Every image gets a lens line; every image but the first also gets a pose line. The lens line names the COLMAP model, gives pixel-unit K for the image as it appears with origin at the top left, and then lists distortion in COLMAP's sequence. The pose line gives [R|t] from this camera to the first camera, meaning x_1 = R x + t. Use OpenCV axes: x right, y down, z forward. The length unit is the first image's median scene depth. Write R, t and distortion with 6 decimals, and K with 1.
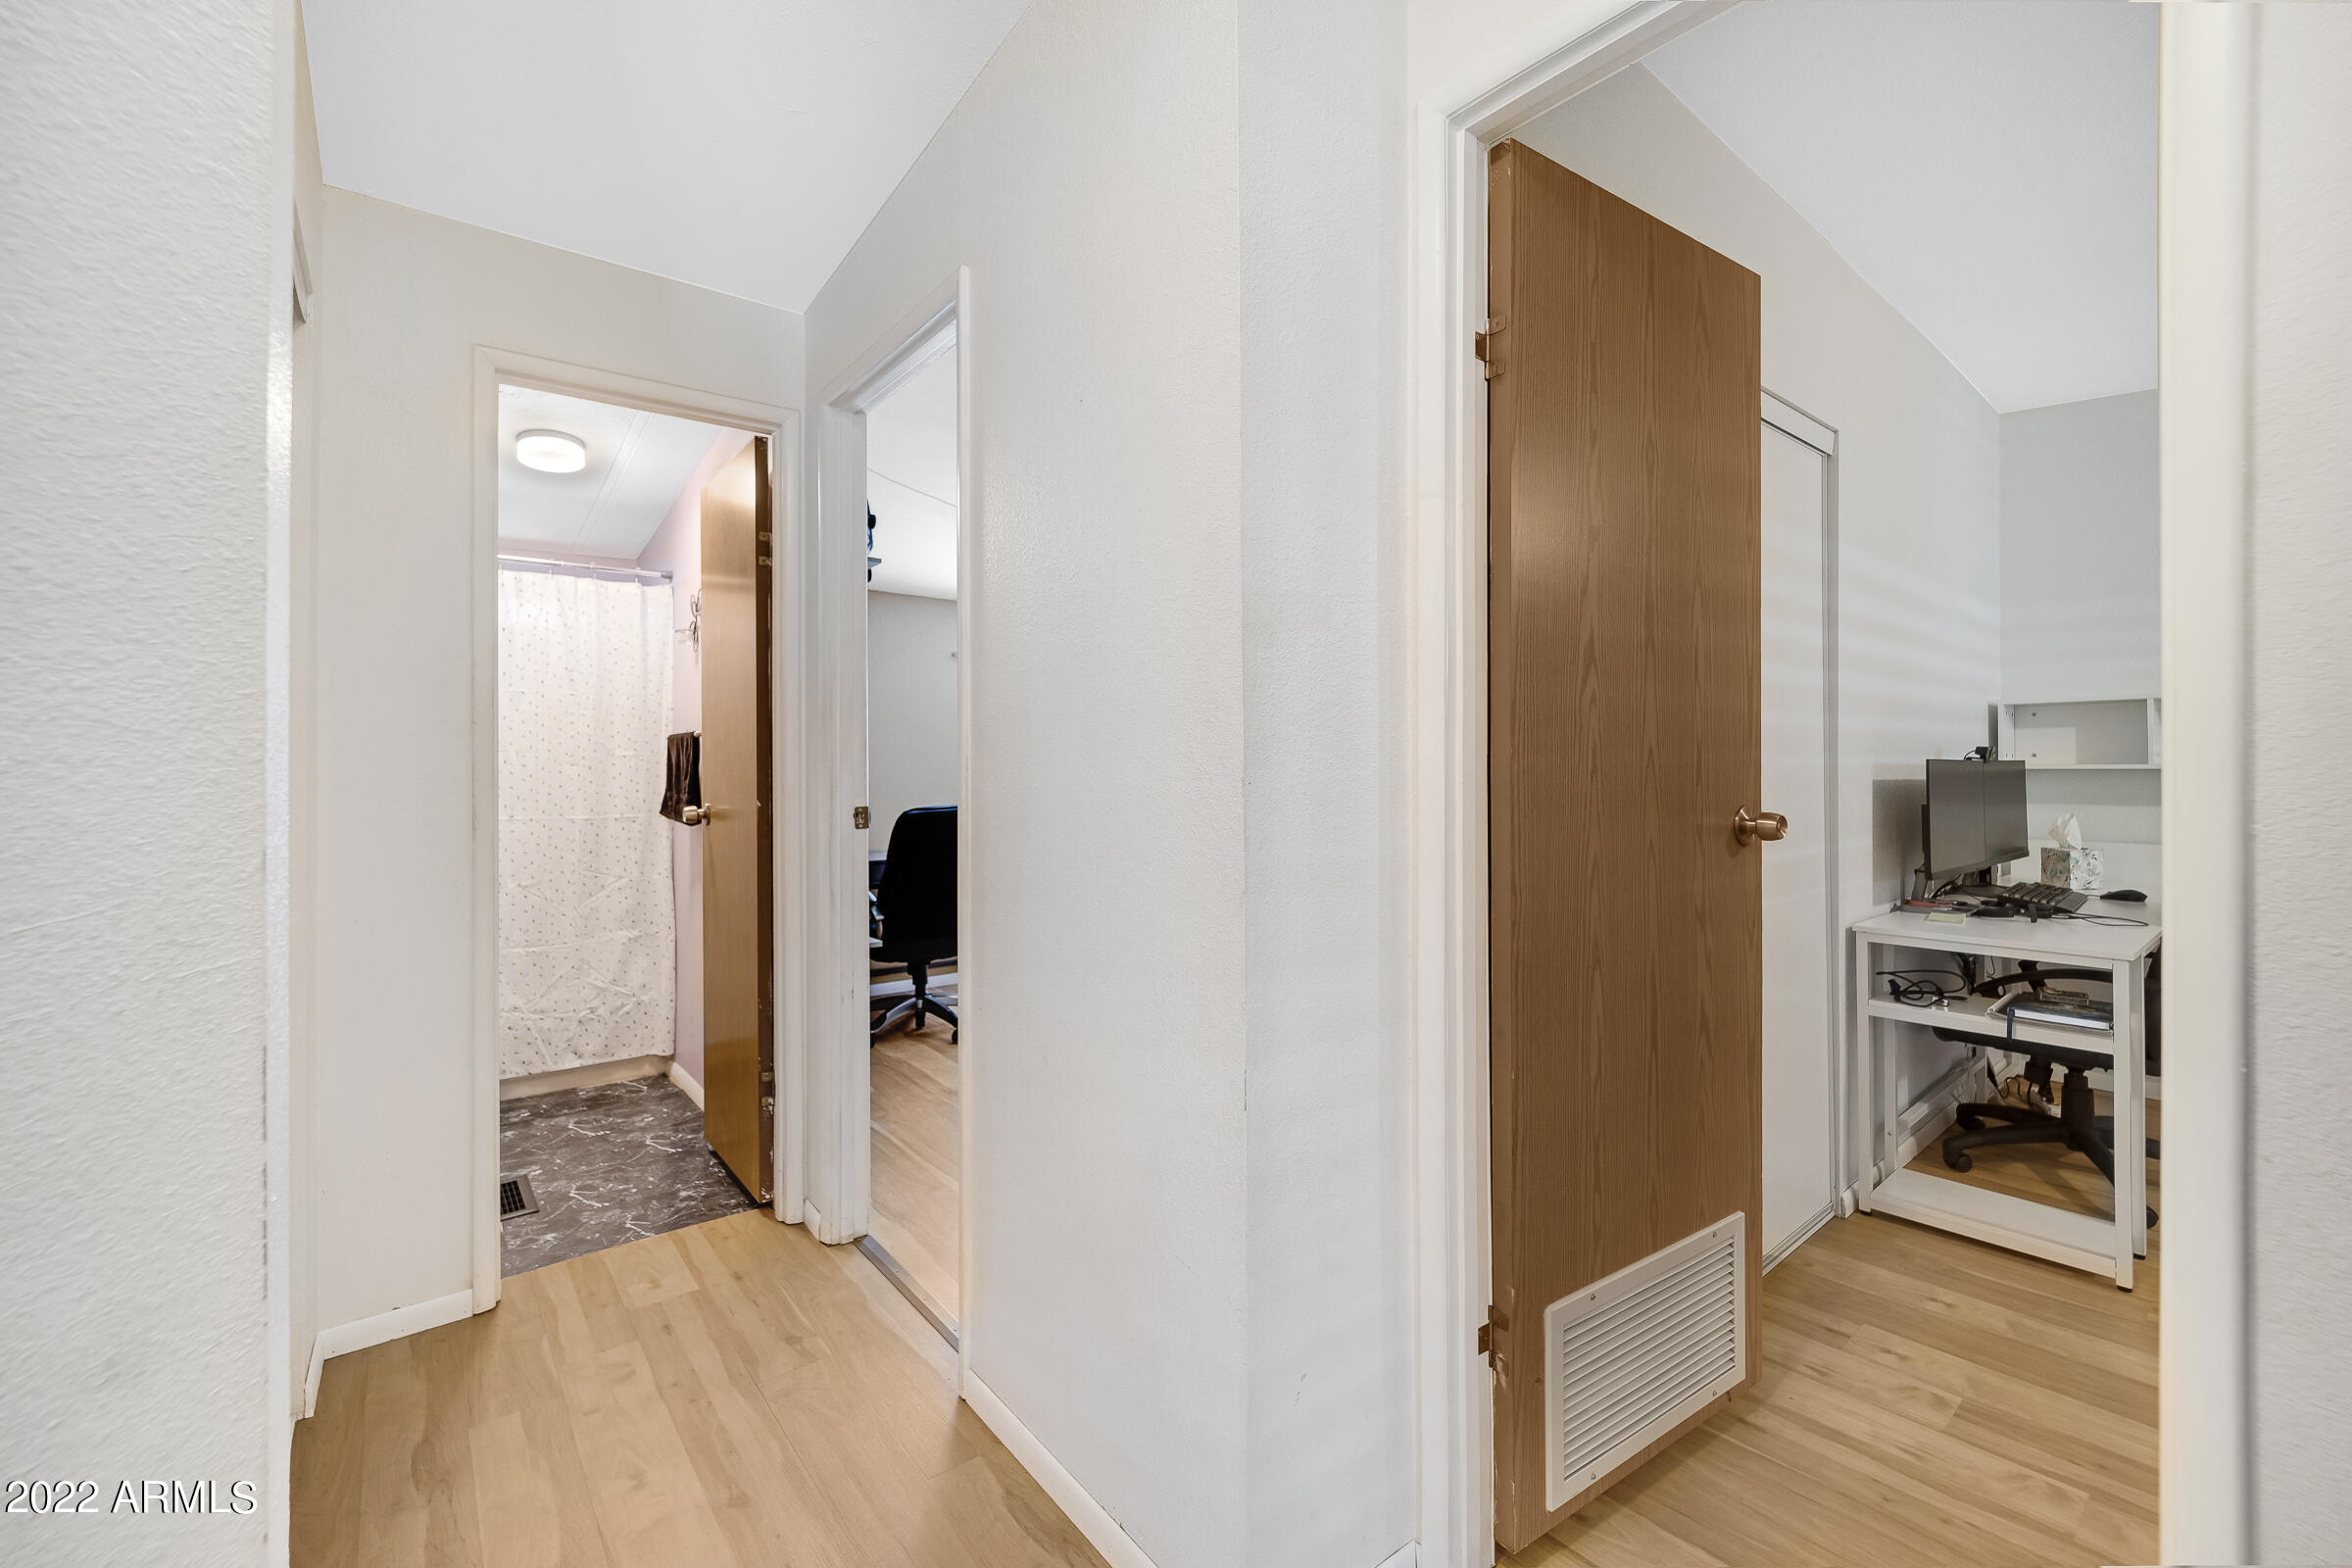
lens RADIAL K [[963.5, 0, 1177.4], [0, 963.5, 767.5], [0, 0, 1]] dist [-0.007998, -0.001728]
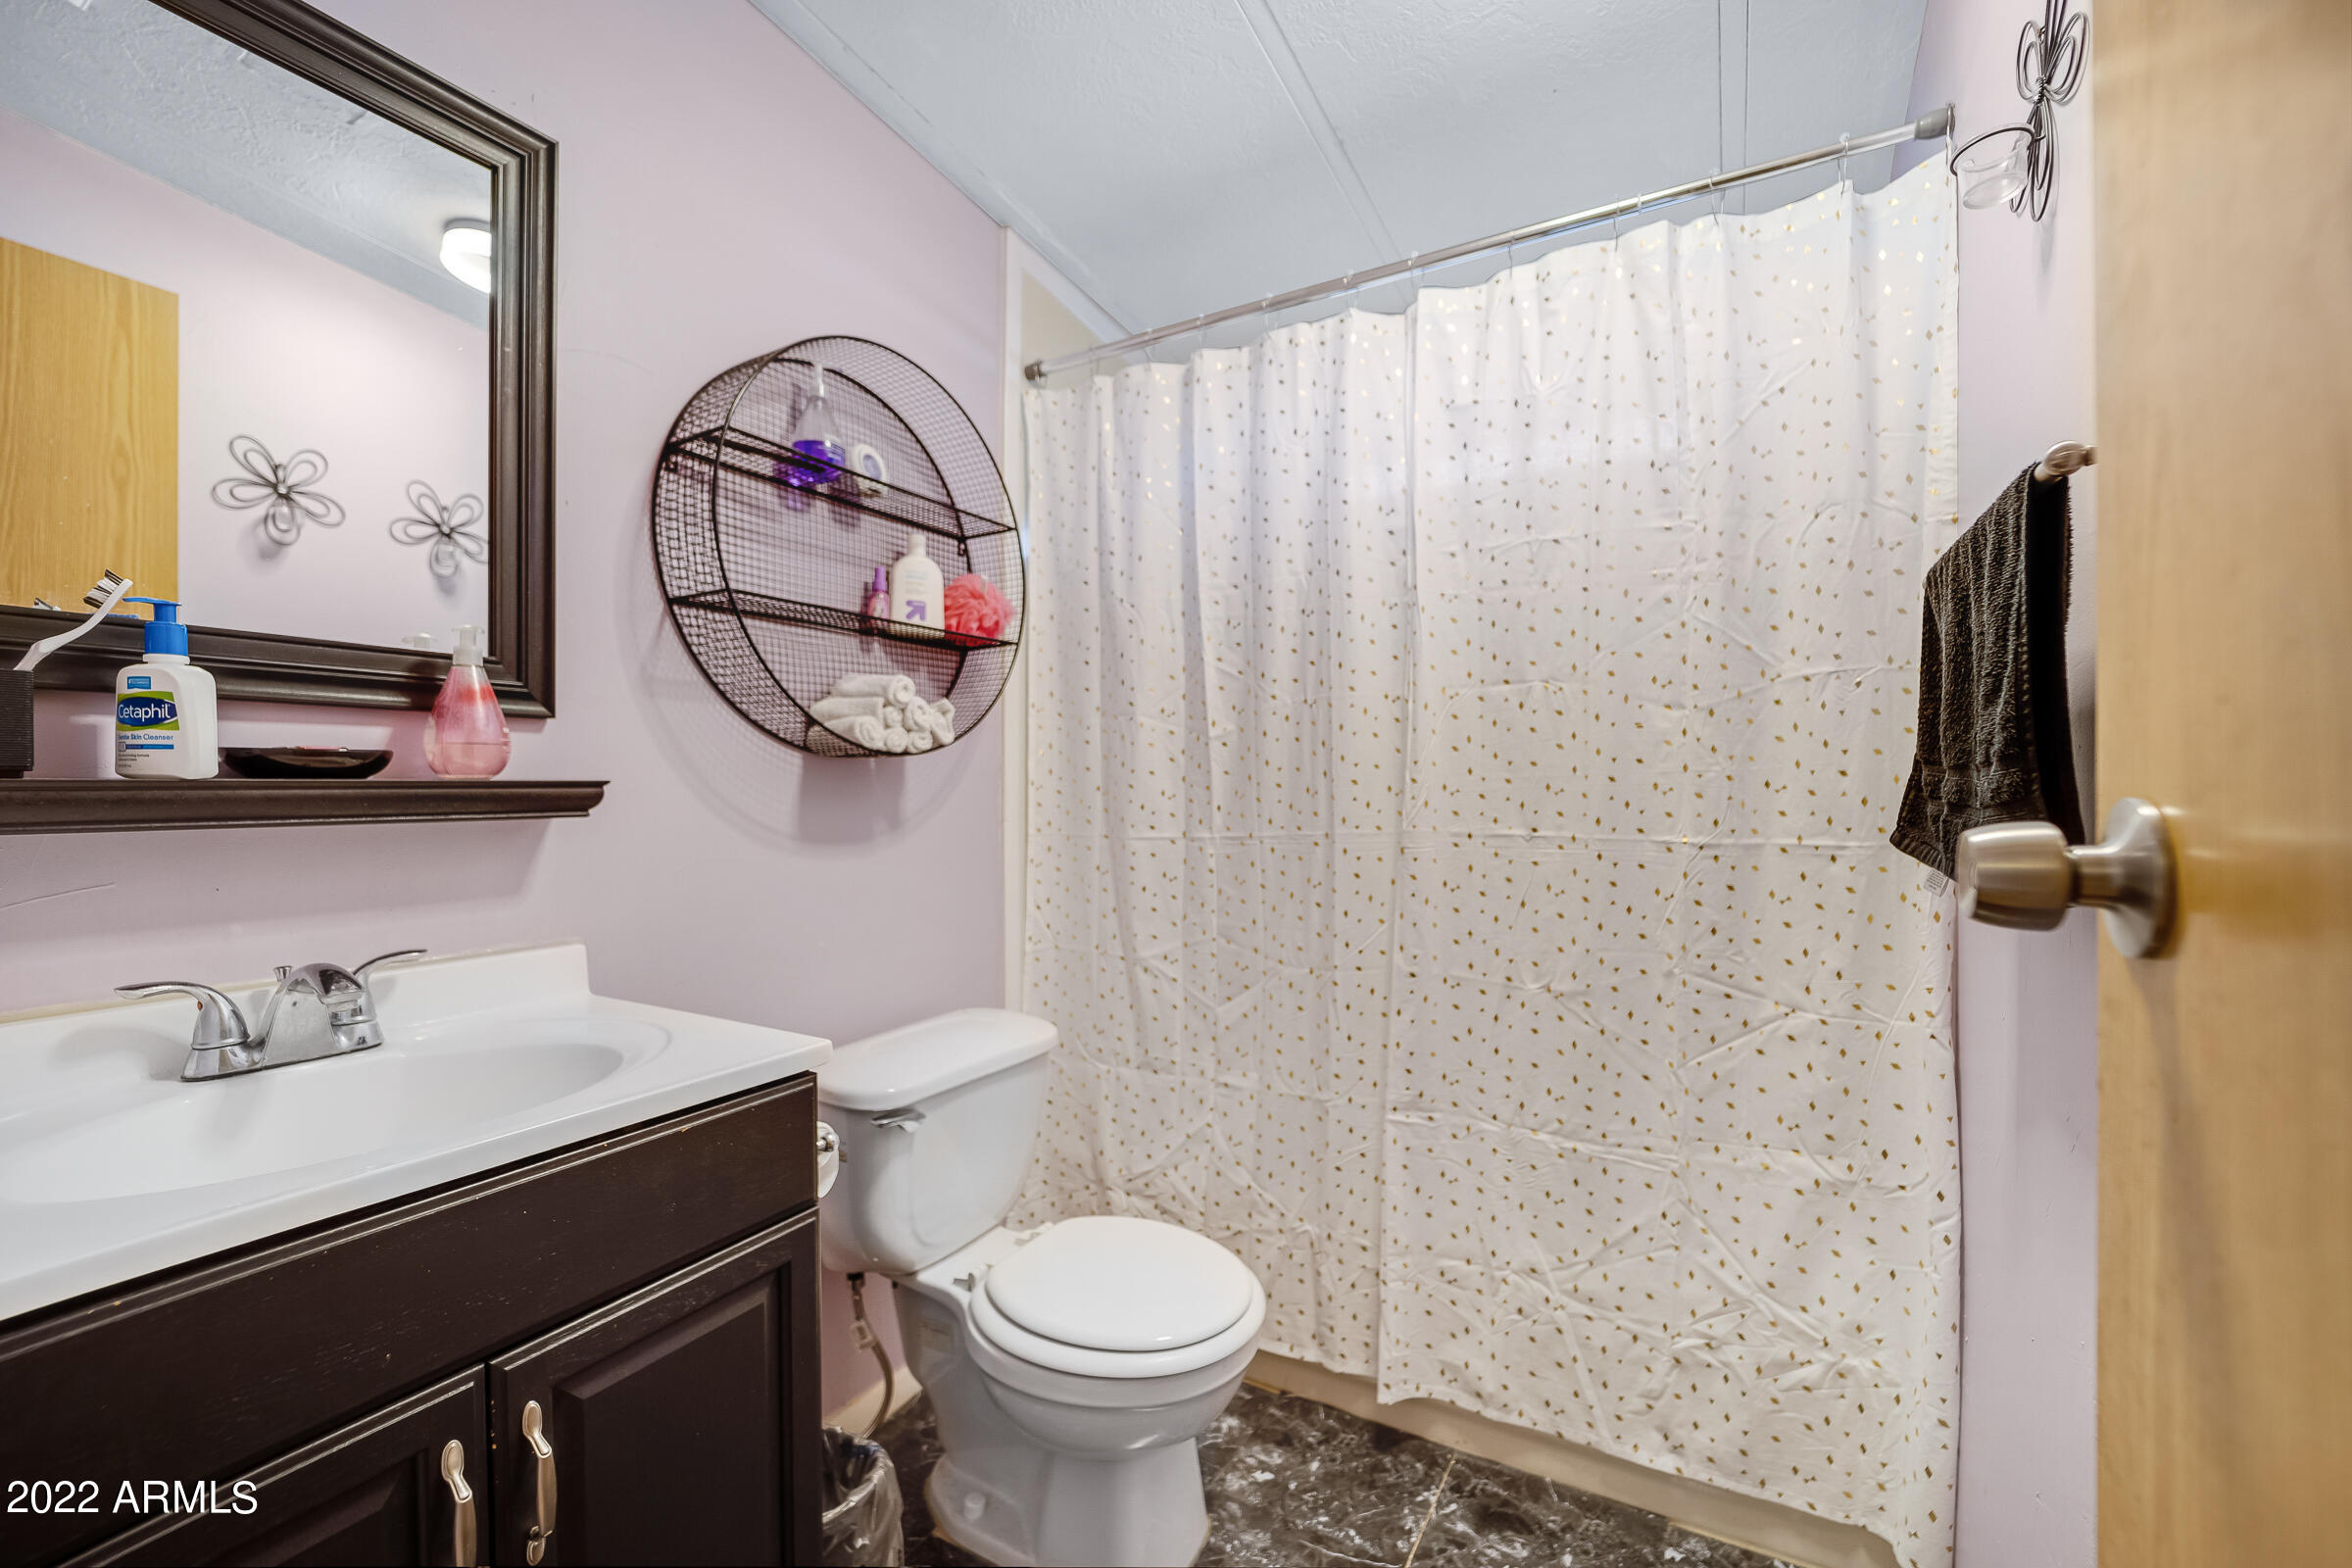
lens RADIAL K [[963.5, 0, 1159.5], [0, 963.5, 783.9], [0, 0, 1]] dist [-0.007998, -0.001728]
pose [[0.357374, 0.007392, -0.933932, -0.323666], [0.000933, 0.999965, 0.008272, 0.025208], [0.933961, -0.003828, 0.357355, 0.641502]]
